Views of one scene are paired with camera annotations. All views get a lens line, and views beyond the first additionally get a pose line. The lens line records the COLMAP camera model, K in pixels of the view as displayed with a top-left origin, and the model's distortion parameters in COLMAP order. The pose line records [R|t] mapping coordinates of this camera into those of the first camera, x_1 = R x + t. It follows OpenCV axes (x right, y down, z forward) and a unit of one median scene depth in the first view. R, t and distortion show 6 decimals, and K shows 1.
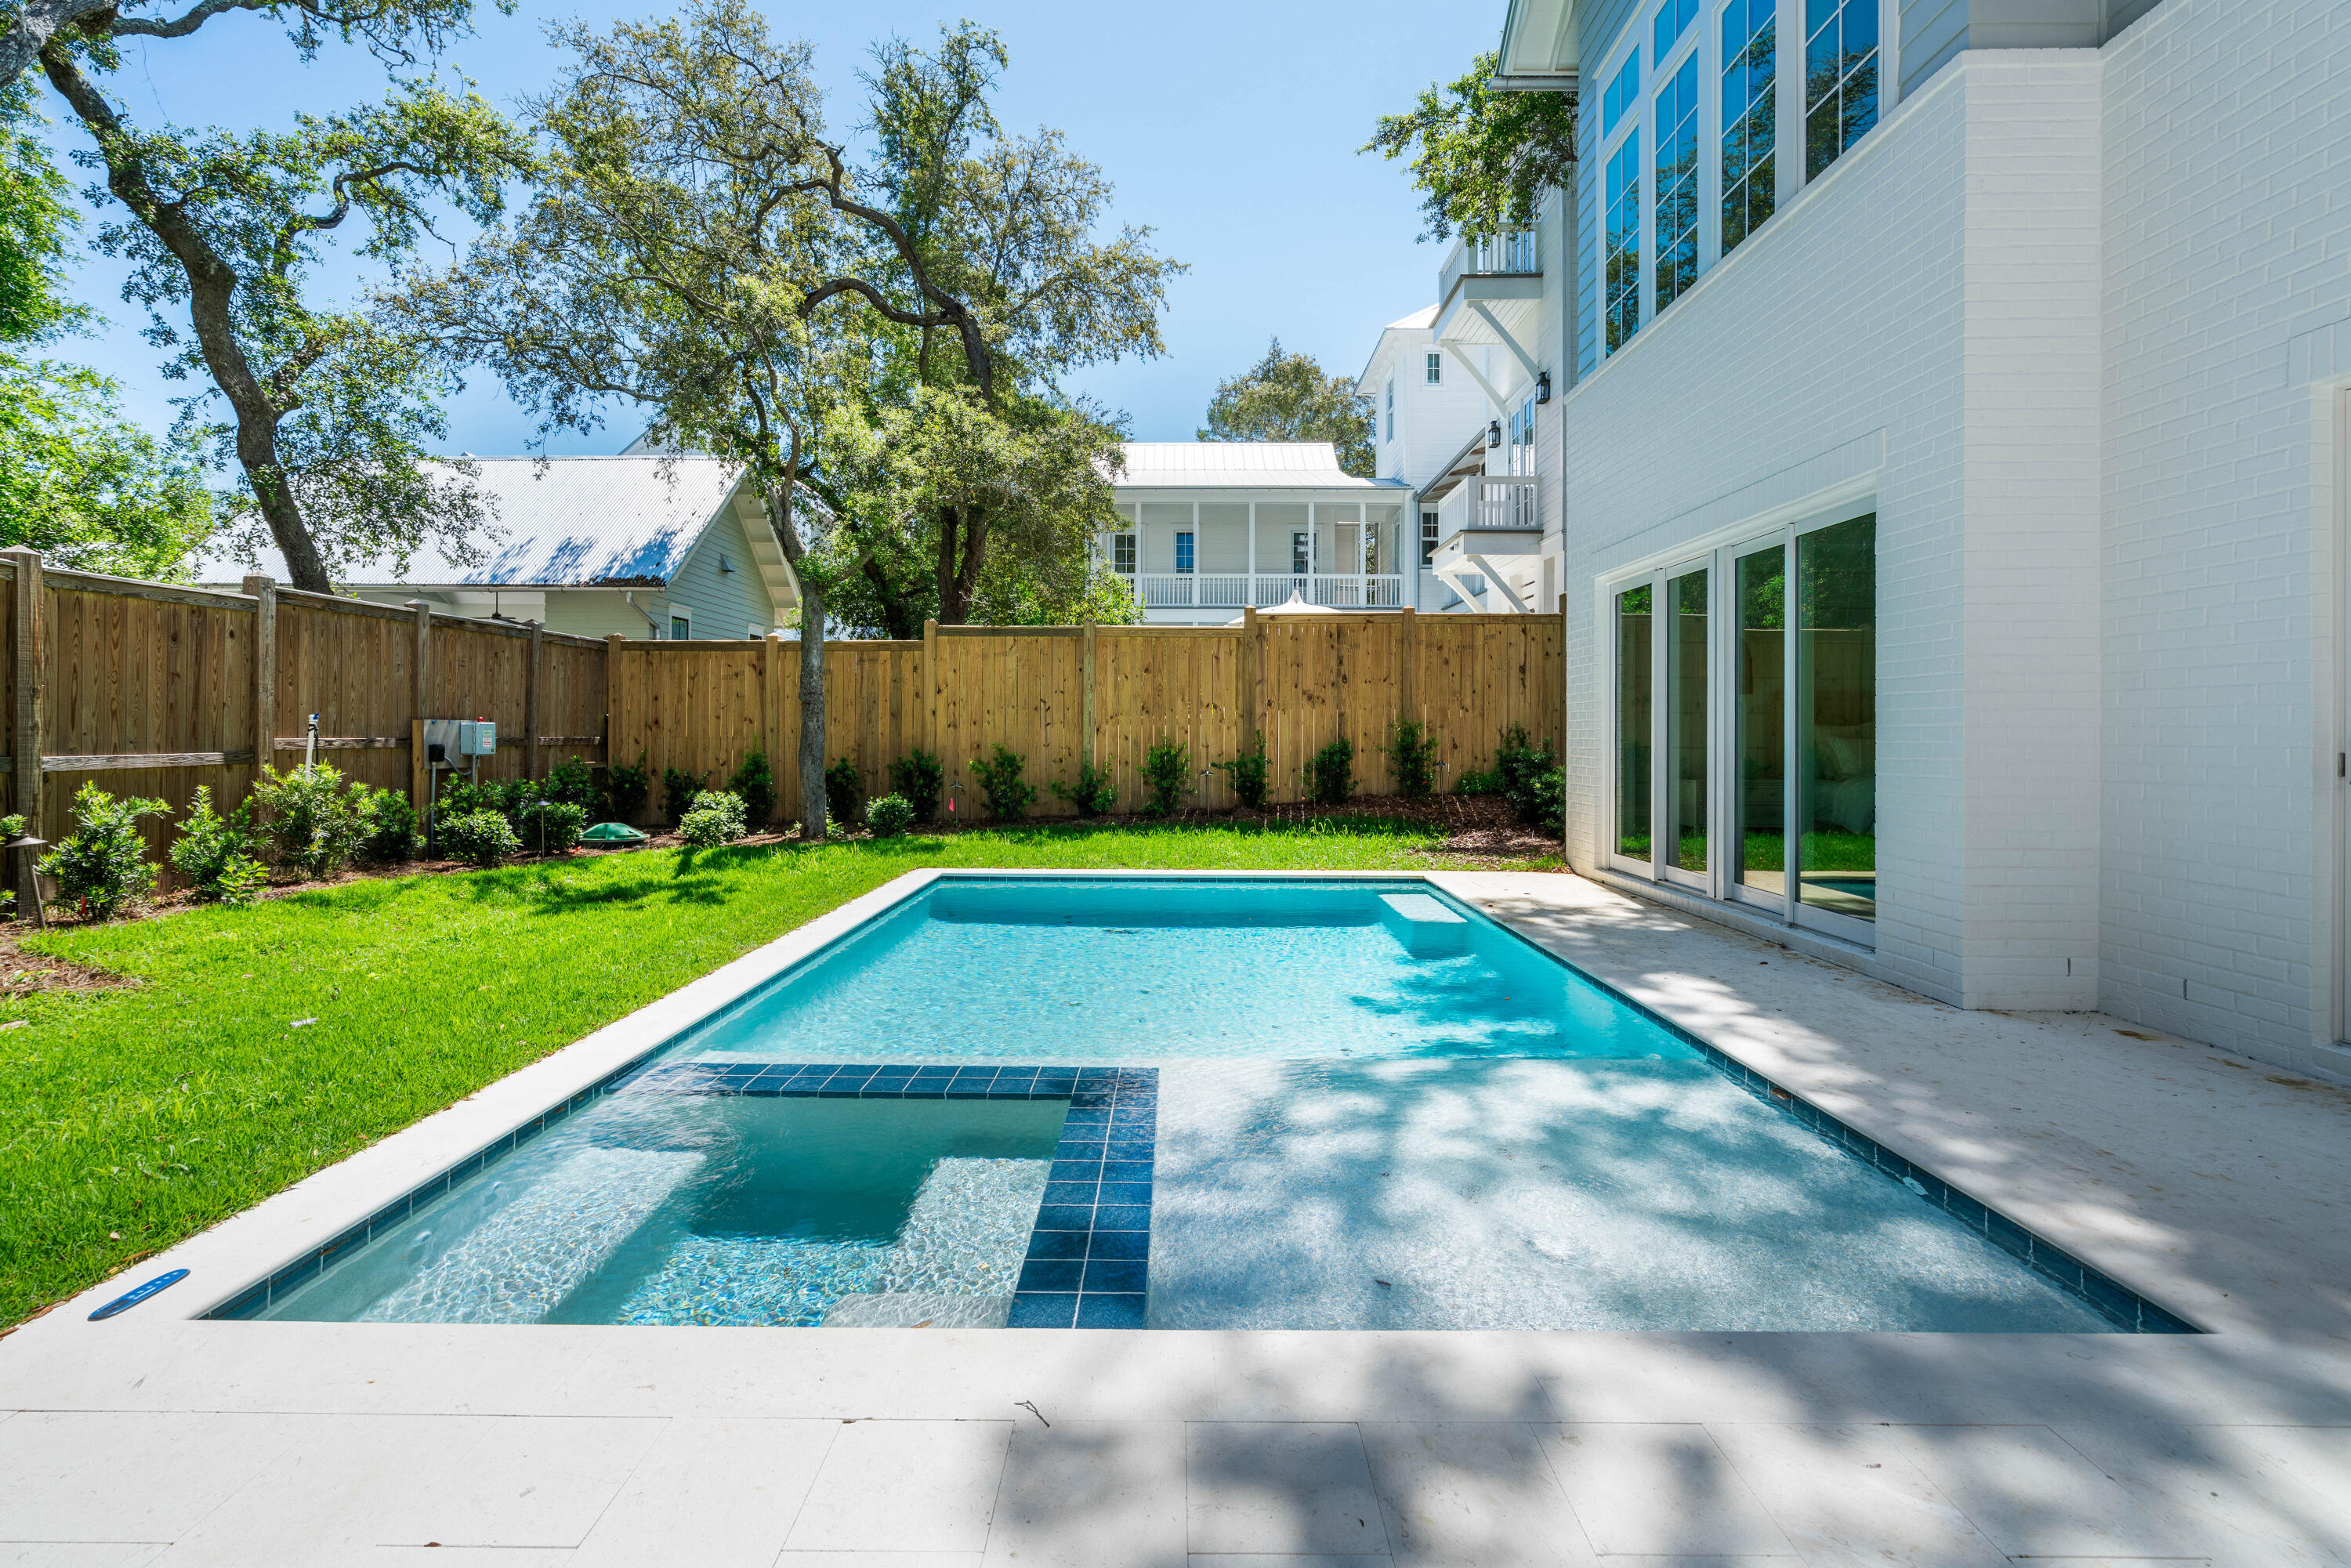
lens RADIAL K [[1063.6, 0, 1187.3], [0, 1063.6, 732.0], [0, 0, 1]] dist [-0.001453, -0.000334]
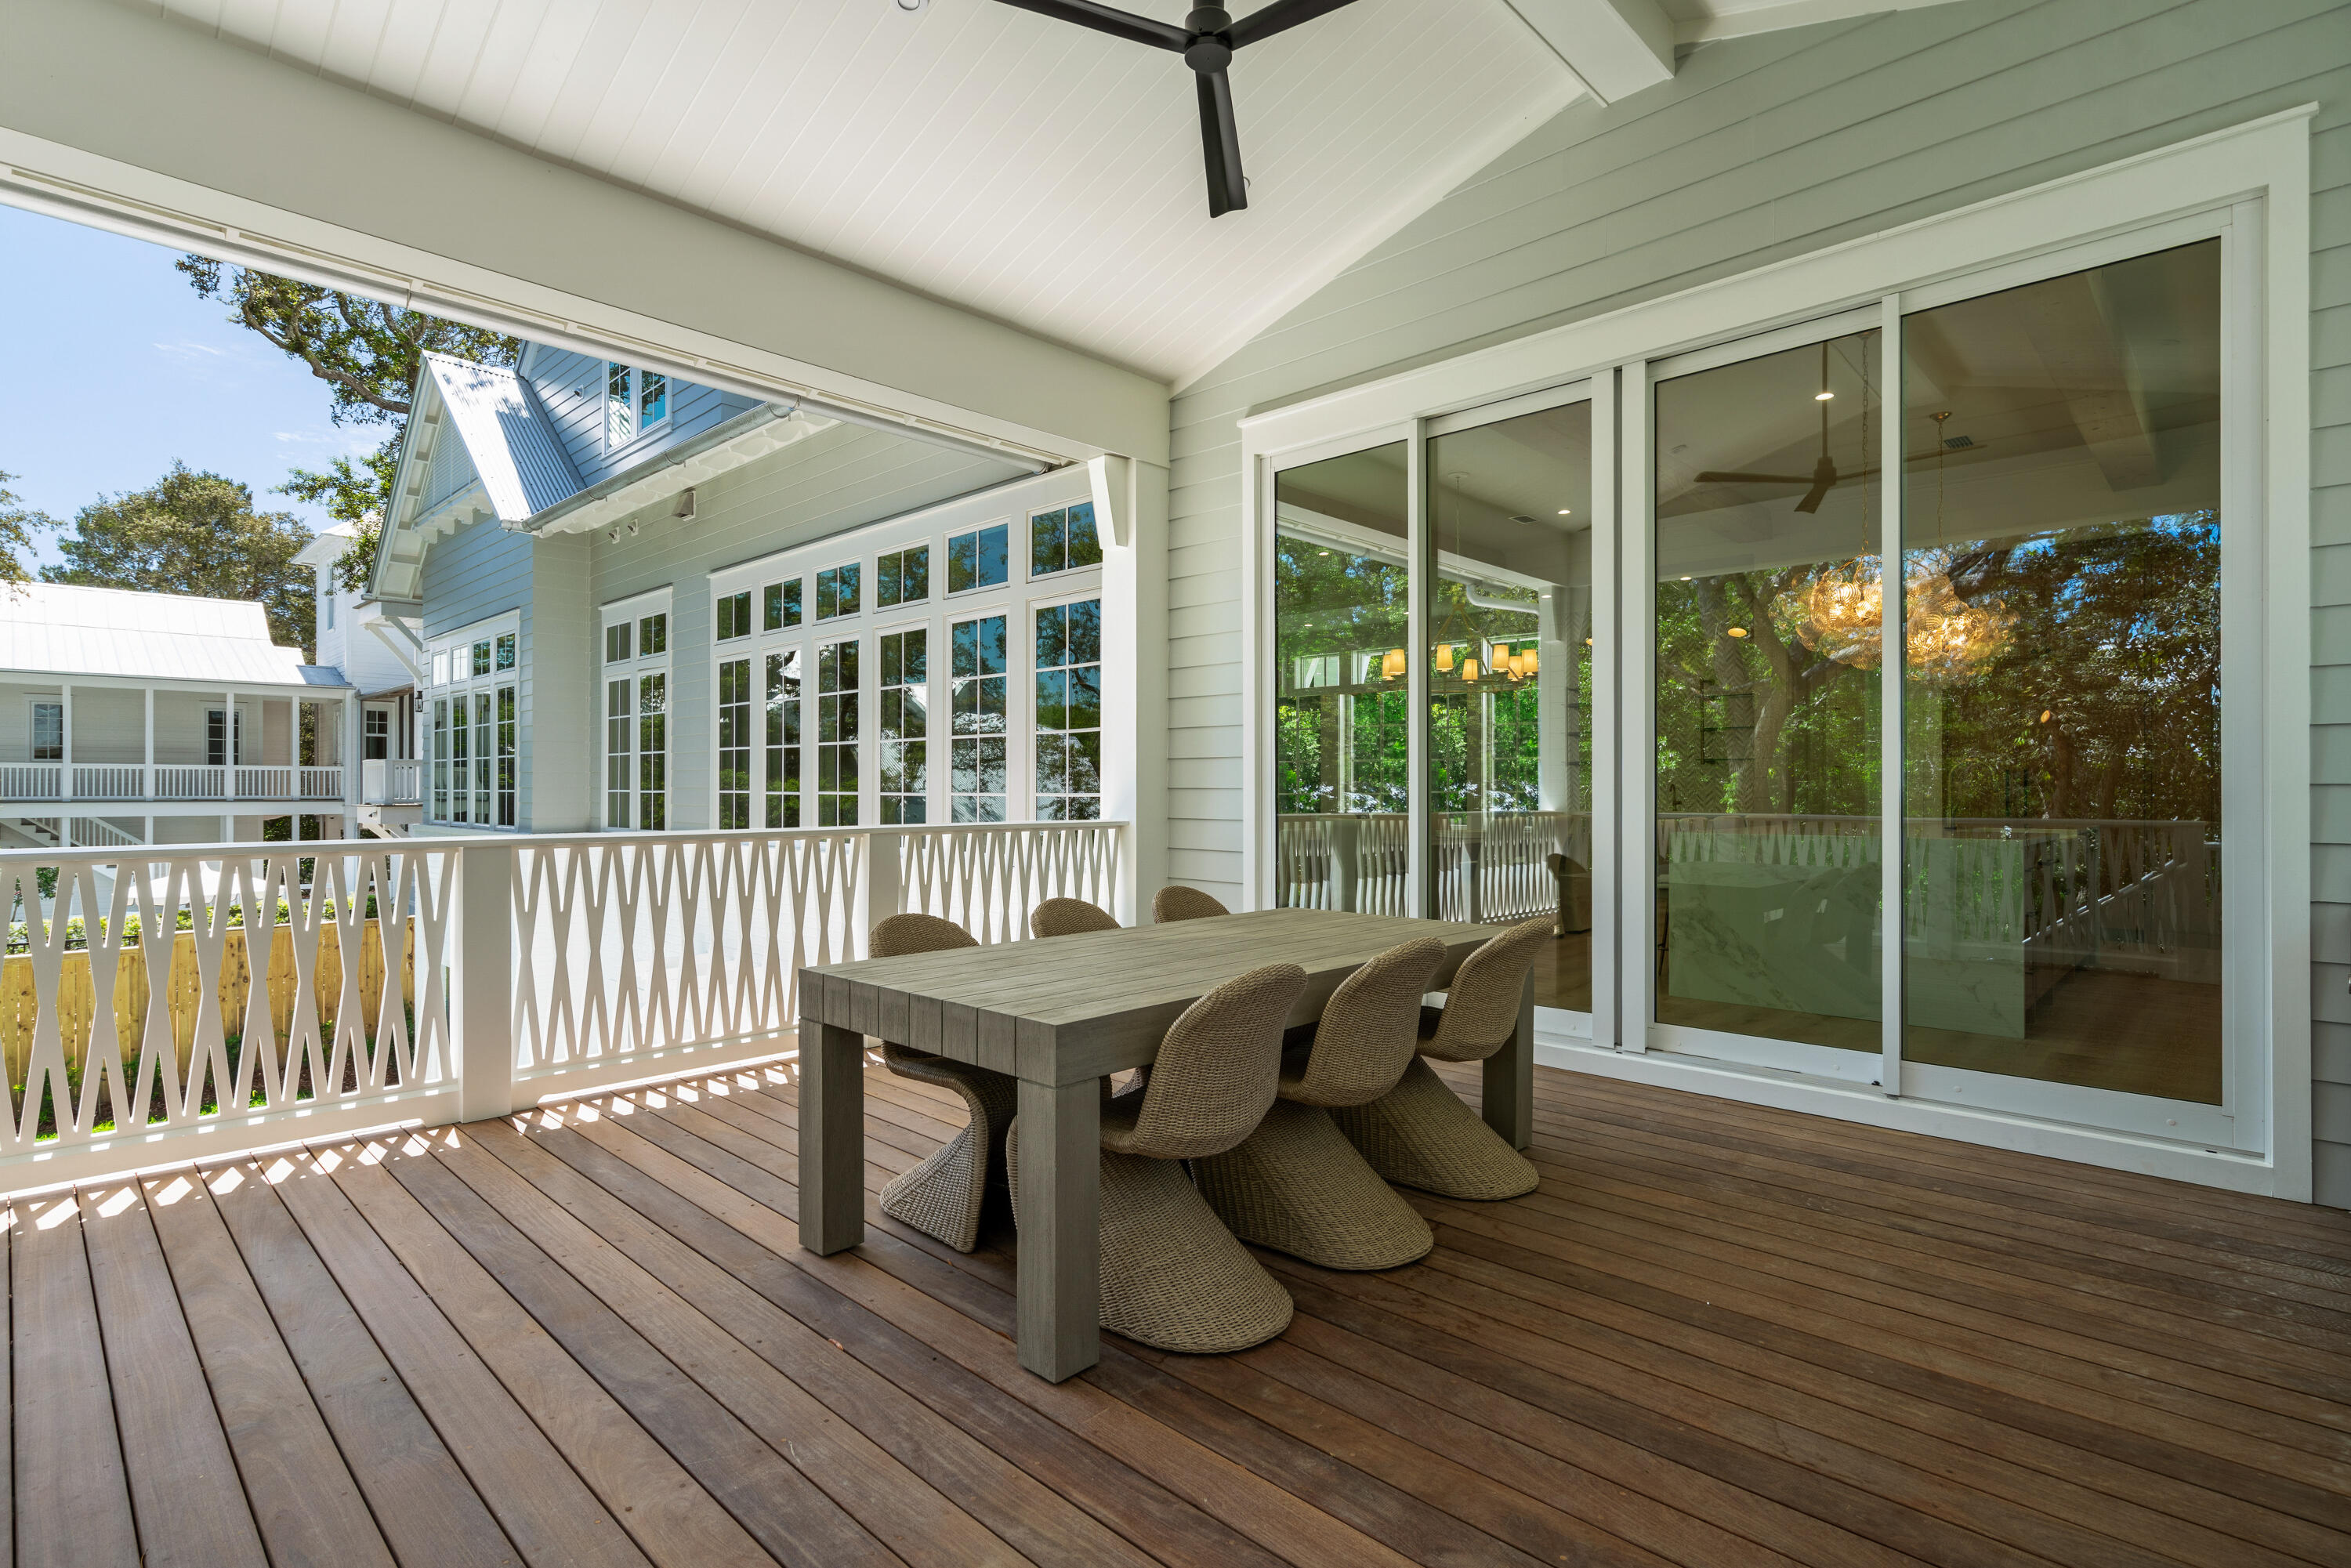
lens RADIAL K [[1136.6, 0, 1175.9], [0, 1136.6, 785.5], [0, 0, 1]] dist [0.000254, 0.001560]
pose [[0.699170, -0.003359, 0.714947, -0.024900], [-0.000288, 0.999988, 0.004980, -0.136522], [-0.714955, -0.003688, 0.699161, -0.366663]]
